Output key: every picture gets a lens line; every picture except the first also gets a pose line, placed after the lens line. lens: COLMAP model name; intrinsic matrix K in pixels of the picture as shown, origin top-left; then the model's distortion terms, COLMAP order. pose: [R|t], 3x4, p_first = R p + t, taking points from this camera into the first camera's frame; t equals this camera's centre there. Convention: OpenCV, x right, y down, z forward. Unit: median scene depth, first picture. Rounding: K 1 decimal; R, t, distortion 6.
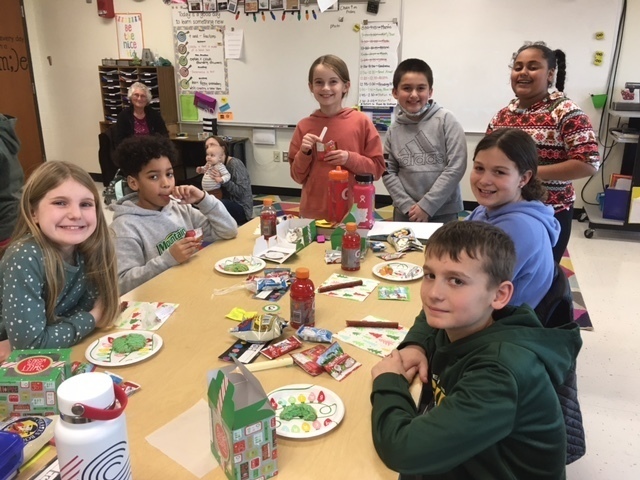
lens RADIAL K [[546.9, 0, 320.2], [0, 546.9, 237.0], [0, 0, 1]] dist [-0.057188, -0.036915]
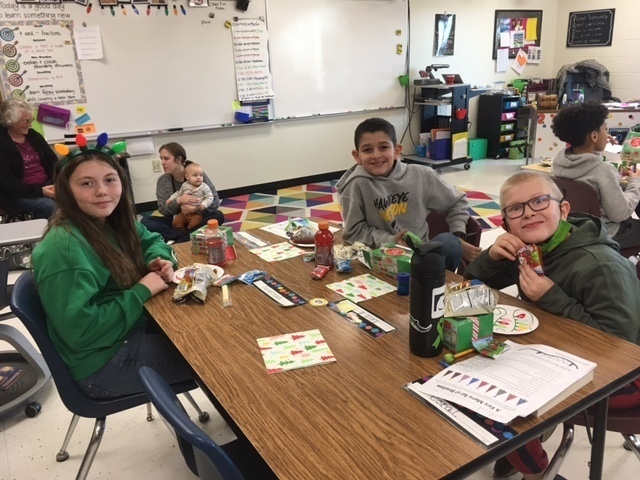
lens RADIAL K [[546.9, 0, 321.3], [0, 546.9, 243.2], [0, 0, 1]] dist [-0.057188, -0.036915]
pose [[0.640496, -0.264529, 0.720964, -0.601820], [0.259348, 0.958155, 0.121154, -0.064758], [-0.722844, 0.109382, 0.682299, 0.208822]]
